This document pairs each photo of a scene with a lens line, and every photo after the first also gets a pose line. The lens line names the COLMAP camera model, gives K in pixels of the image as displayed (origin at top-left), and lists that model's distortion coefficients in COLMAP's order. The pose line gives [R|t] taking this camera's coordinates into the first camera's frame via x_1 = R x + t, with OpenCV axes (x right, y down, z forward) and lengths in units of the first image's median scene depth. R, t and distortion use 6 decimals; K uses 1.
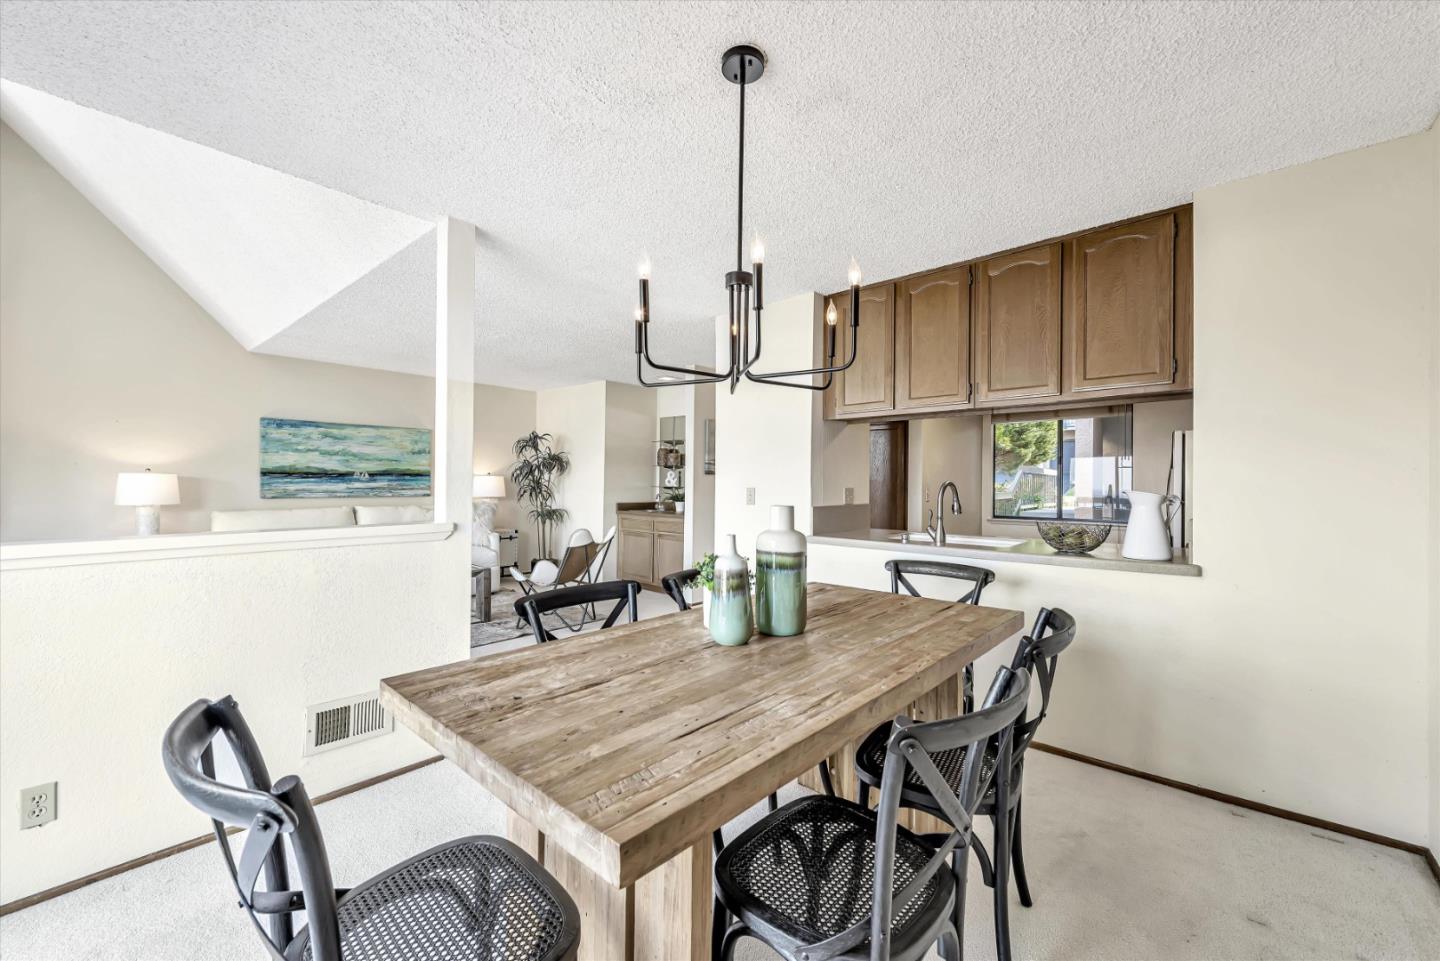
lens RADIAL K [[564.3, 0, 726.8], [0, 564.3, 481.1], [0, 0, 1]] dist [0.011420, -0.001652]
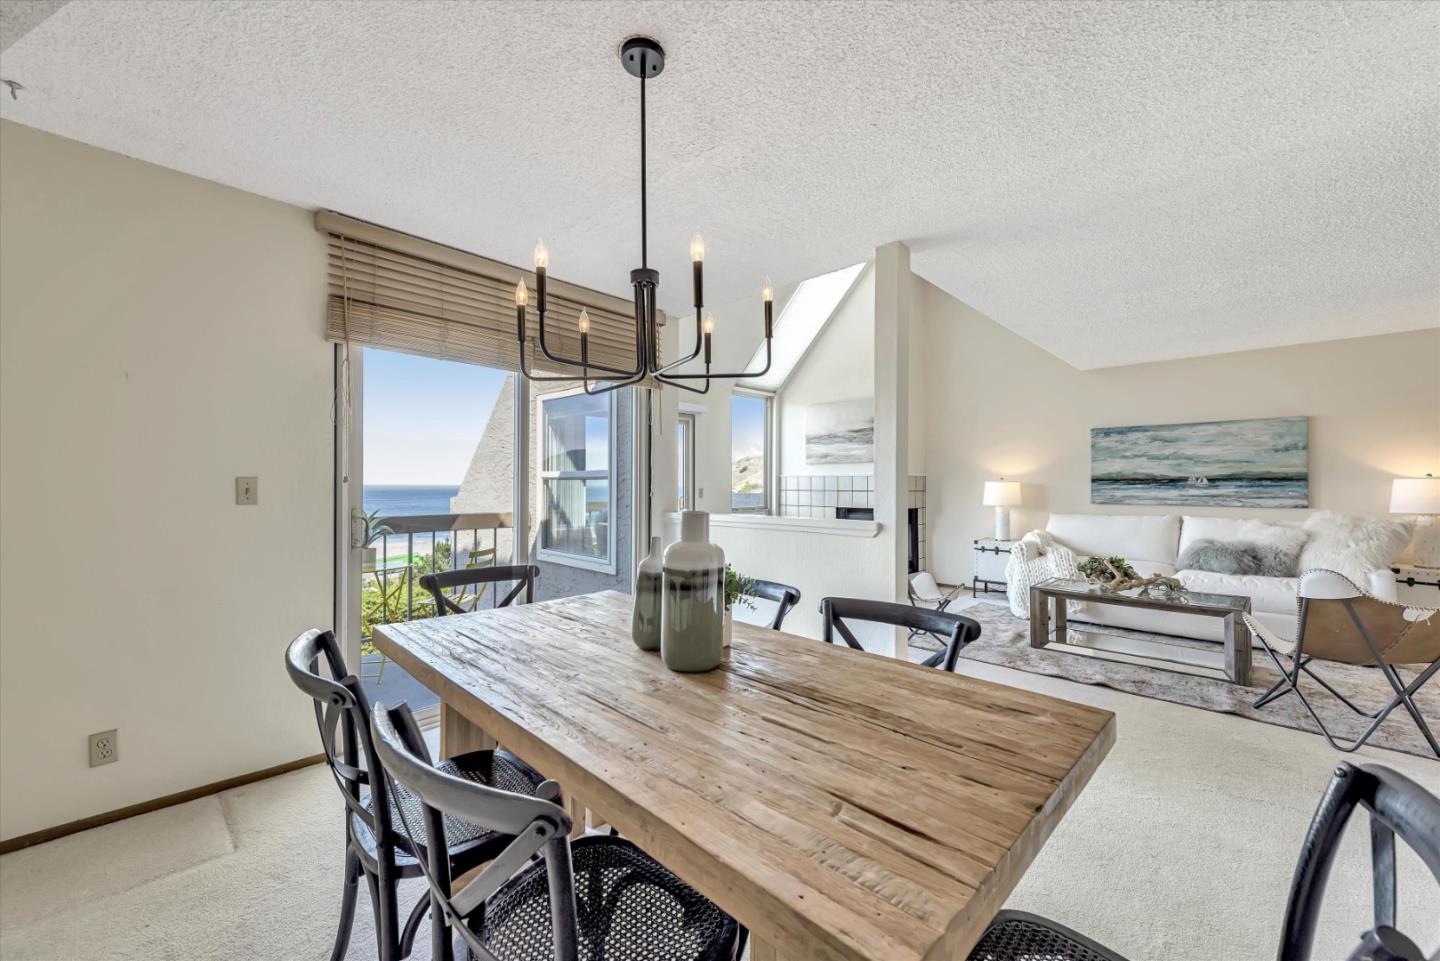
lens RADIAL K [[564.3, 0, 718.6], [0, 564.3, 482.9], [0, 0, 1]] dist [0.011420, -0.001652]
pose [[-0.057059, -0.011570, -0.998304, 1.057619], [-0.002144, 0.999932, -0.011466, 0.017642], [0.998368, 0.001486, -0.057080, 1.280788]]
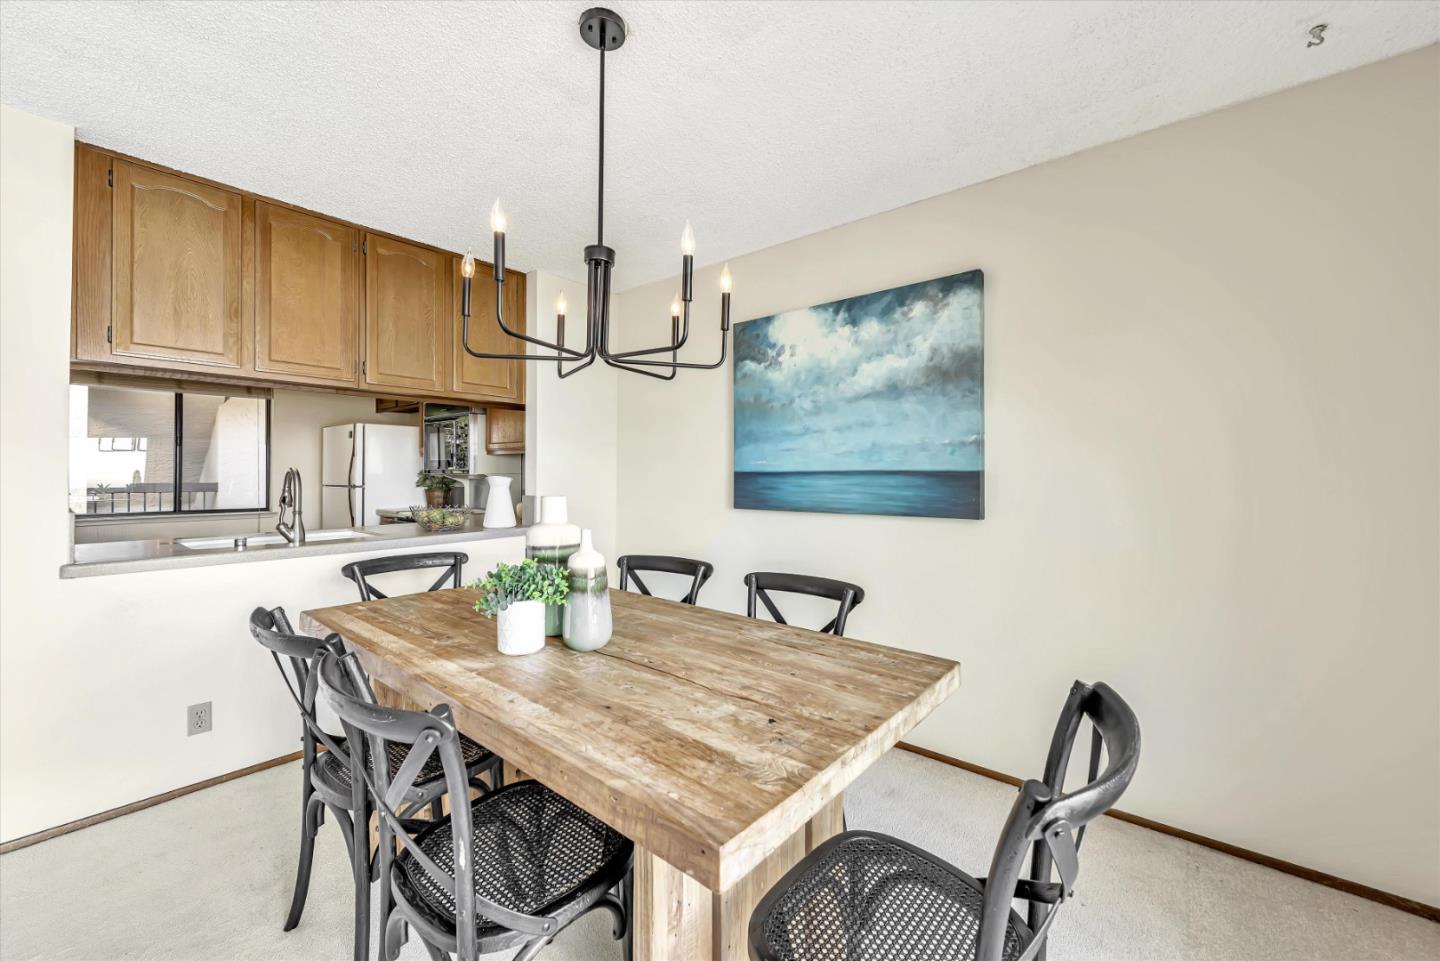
lens RADIAL K [[564.3, 0, 717.8], [0, 564.3, 468.6], [0, 0, 1]] dist [0.011420, -0.001652]
pose [[-0.020145, 0.002363, 0.999794, -0.995517], [-0.004631, 0.999986, -0.002457, 0.000884], [-0.999786, -0.004680, -0.020134, 0.891398]]
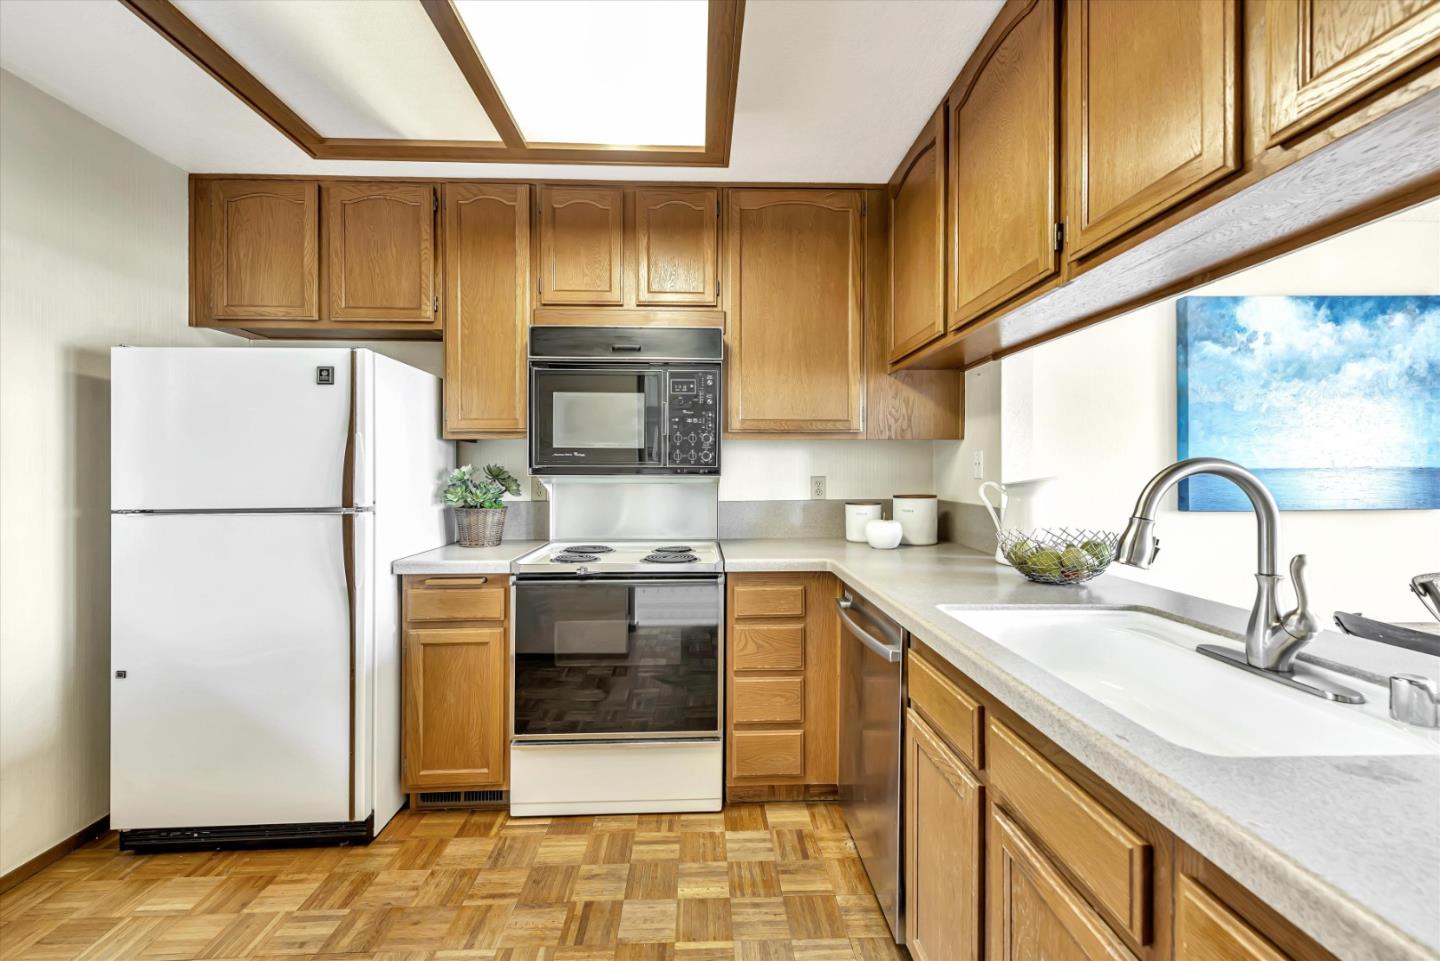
lens RADIAL K [[564.3, 0, 719.1], [0, 564.3, 469.5], [0, 0, 1]] dist [0.011420, -0.001652]
pose [[-0.683693, -0.003221, 0.729763, 0.772614], [-0.002344, 0.999995, 0.002218, 0.009121], [-0.729766, -0.000194, -0.683697, 3.090495]]
